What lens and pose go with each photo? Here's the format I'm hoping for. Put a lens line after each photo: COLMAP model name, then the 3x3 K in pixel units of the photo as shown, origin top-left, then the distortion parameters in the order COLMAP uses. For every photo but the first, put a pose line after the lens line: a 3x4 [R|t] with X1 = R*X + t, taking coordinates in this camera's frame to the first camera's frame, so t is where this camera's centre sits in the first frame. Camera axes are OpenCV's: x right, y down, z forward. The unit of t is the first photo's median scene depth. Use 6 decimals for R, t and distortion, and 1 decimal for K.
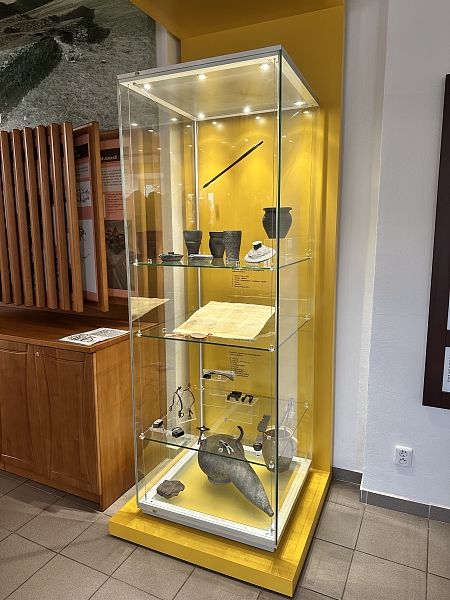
lens RADIAL K [[427.0, 0, 223.8], [0, 427.0, 296.2], [0, 0, 1]] dist [0.056471, -0.056016]
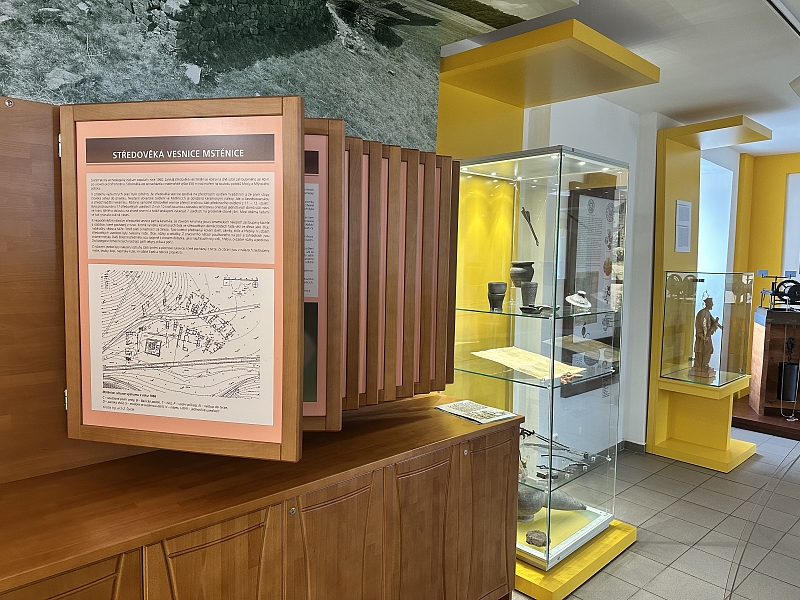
lens RADIAL K [[569.3, 0, 400.2], [0, 569.3, 302.5], [0, 0, 1]] dist [0.056471, -0.056016]
pose [[0.363927, -0.065501, 0.929122, -1.223385], [0.119329, 0.992583, 0.023234, -0.145567], [-0.923752, 0.102416, 0.369044, 0.622116]]
